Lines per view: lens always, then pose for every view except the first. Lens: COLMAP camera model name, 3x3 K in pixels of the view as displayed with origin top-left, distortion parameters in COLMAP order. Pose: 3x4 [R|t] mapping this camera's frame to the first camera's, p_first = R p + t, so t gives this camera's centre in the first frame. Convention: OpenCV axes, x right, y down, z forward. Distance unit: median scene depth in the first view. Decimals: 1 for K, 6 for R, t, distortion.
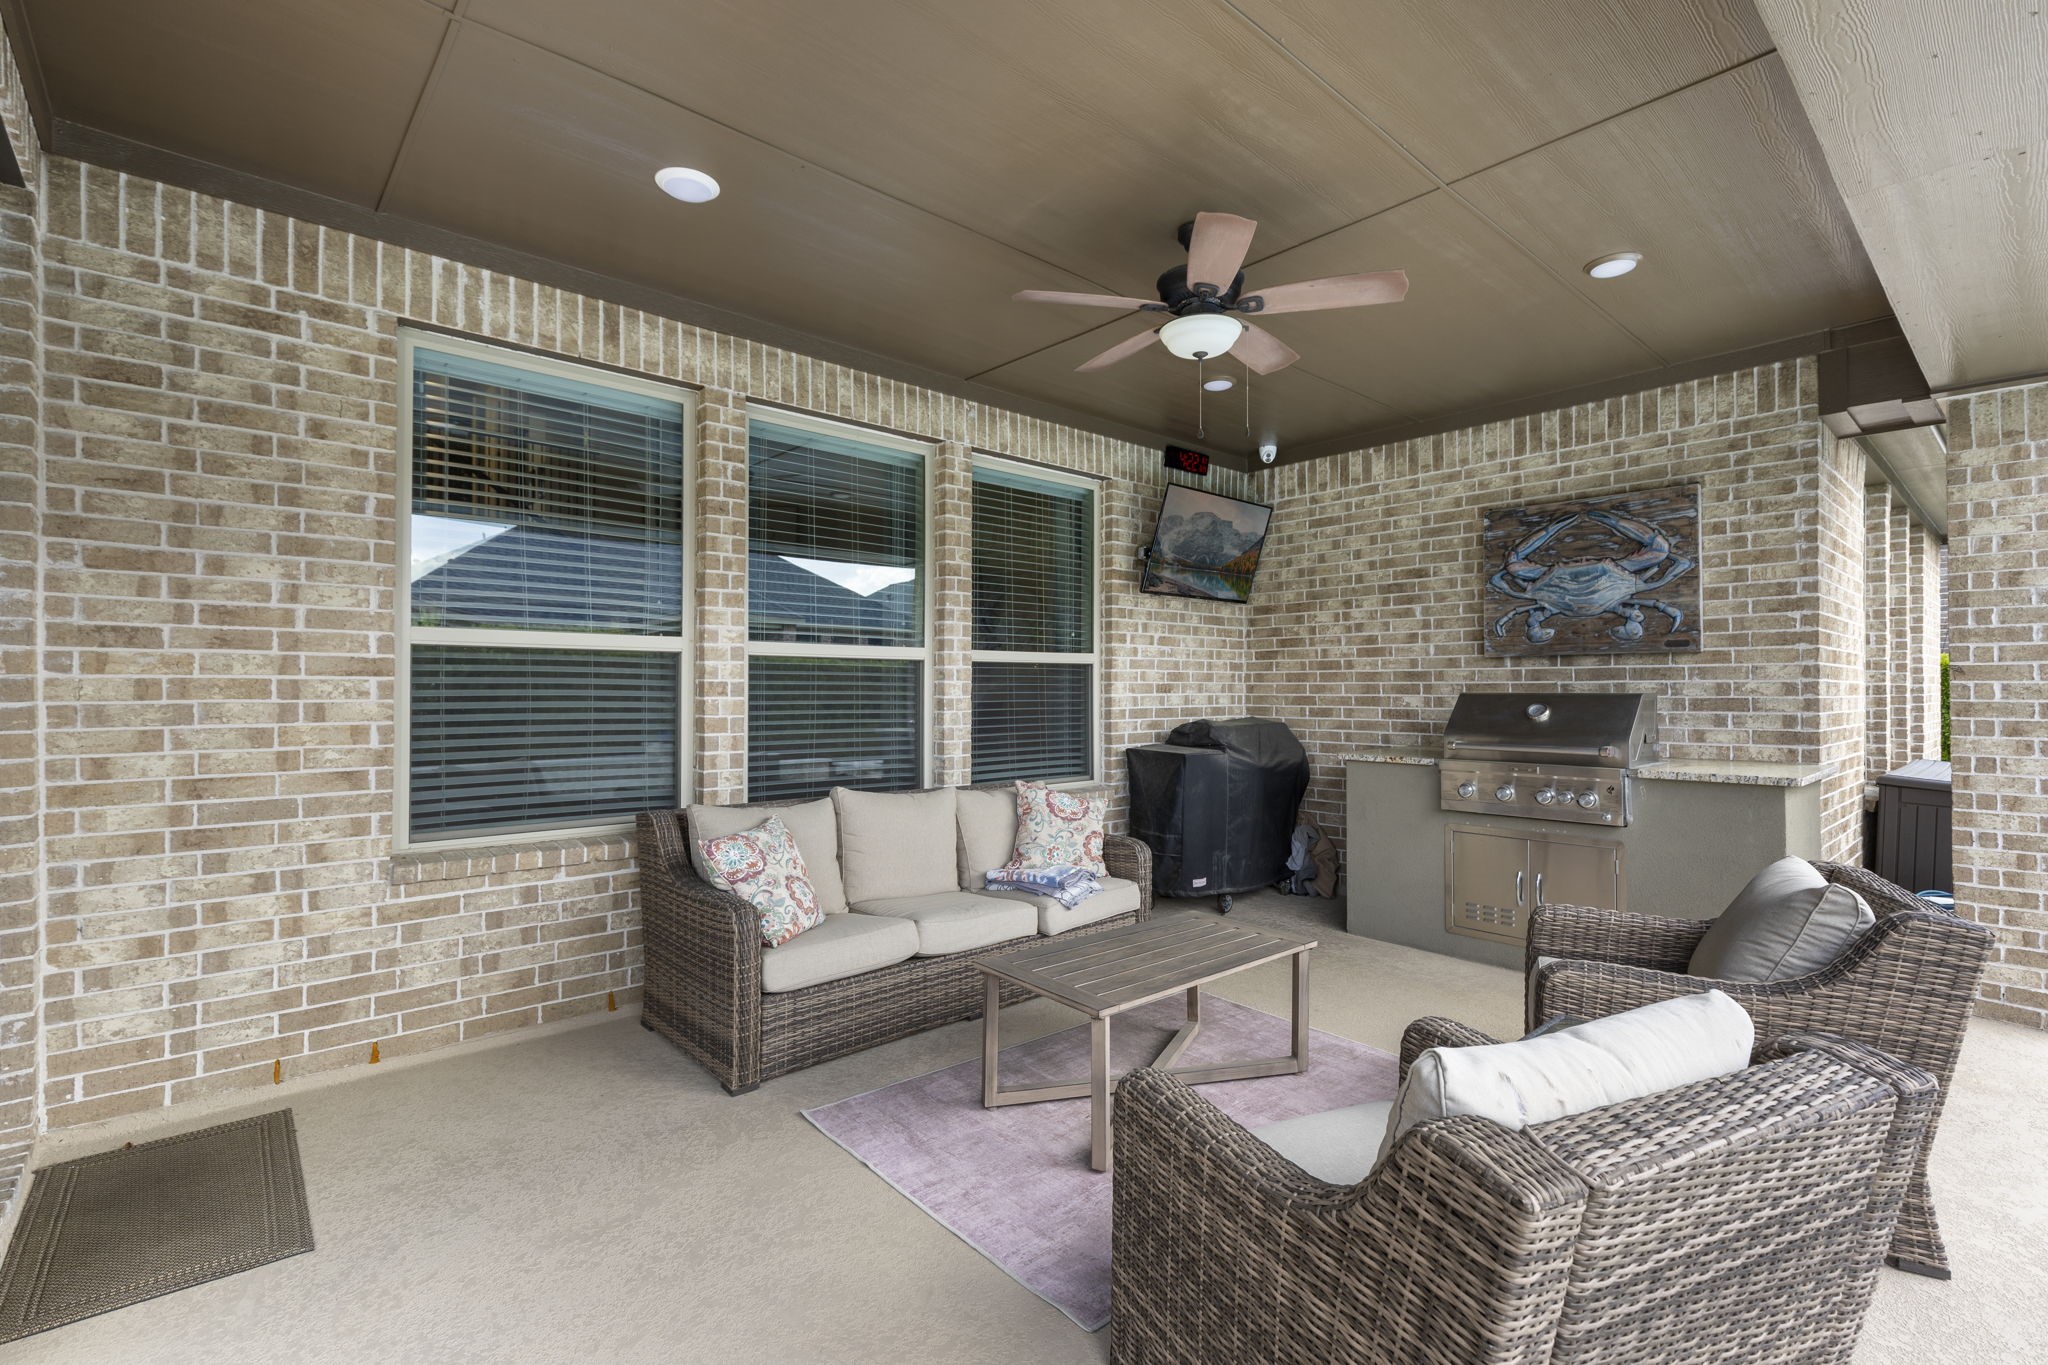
lens RADIAL K [[937.6, 0, 1020.7], [0, 937.6, 688.4], [0, 0, 1]] dist [0.011896, -0.003125]
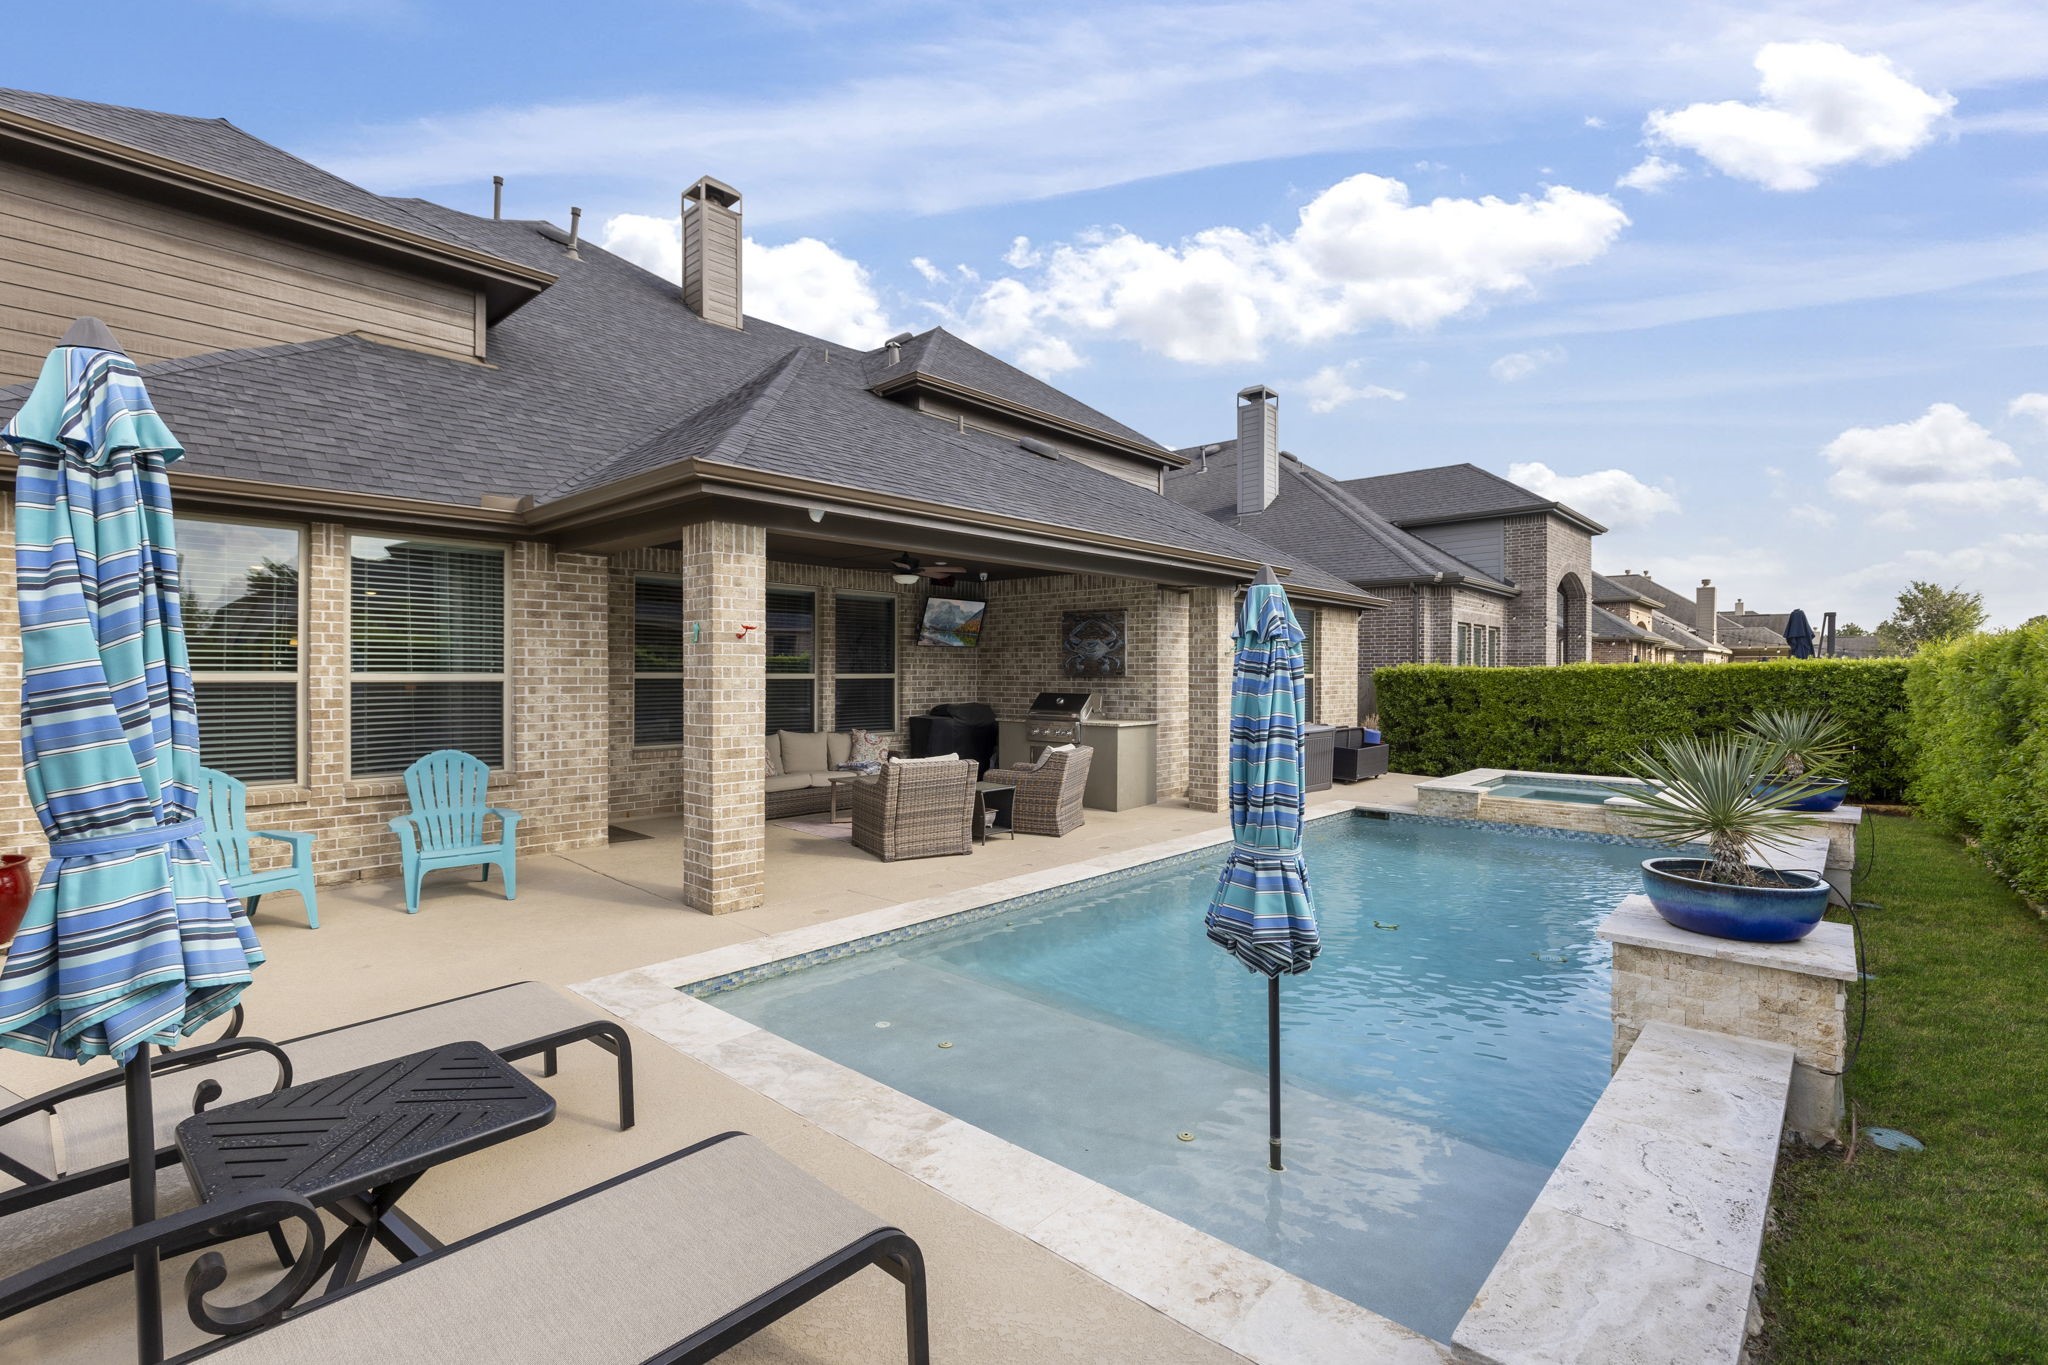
lens RADIAL K [[937.6, 0, 1011.5], [0, 937.6, 687.9], [0, 0, 1]] dist [0.011896, -0.003125]
pose [[0.996047, 0.000985, 0.088821, 0.193283], [-0.002615, 0.999830, 0.018245, -0.055009], [-0.088788, -0.018405, 0.995881, -1.494402]]
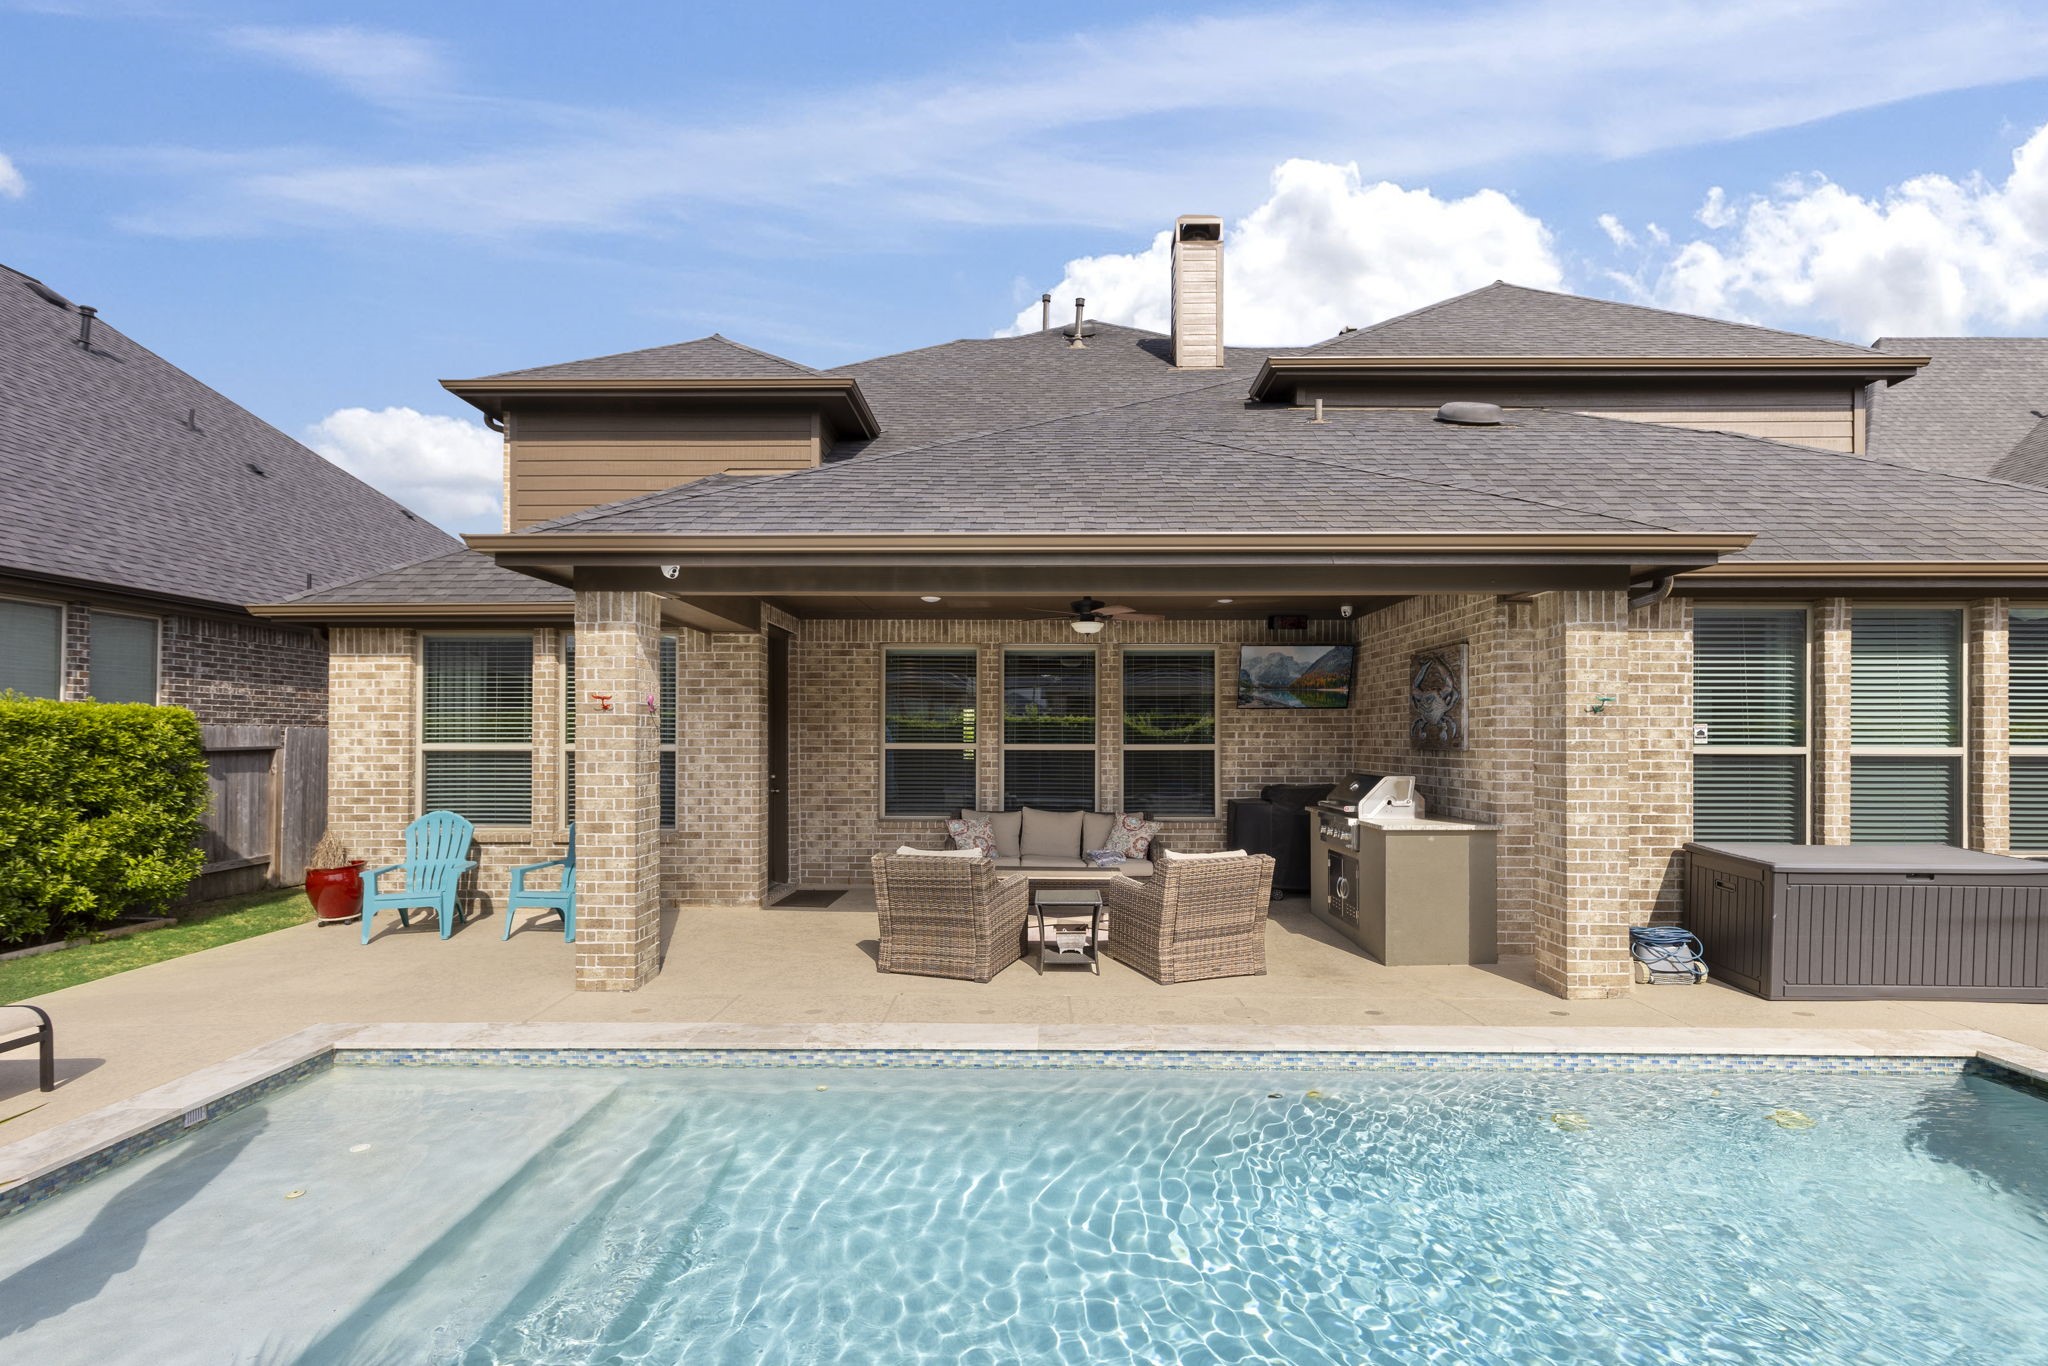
lens RADIAL K [[937.6, 0, 1018.9], [0, 937.6, 751.6], [0, 0, 1]] dist [0.011896, -0.003125]
pose [[0.729794, 0.009751, -0.683597, 1.260746], [0.000090, 0.999897, 0.014360, -0.060522], [0.683667, -0.010541, 0.729718, -0.656139]]
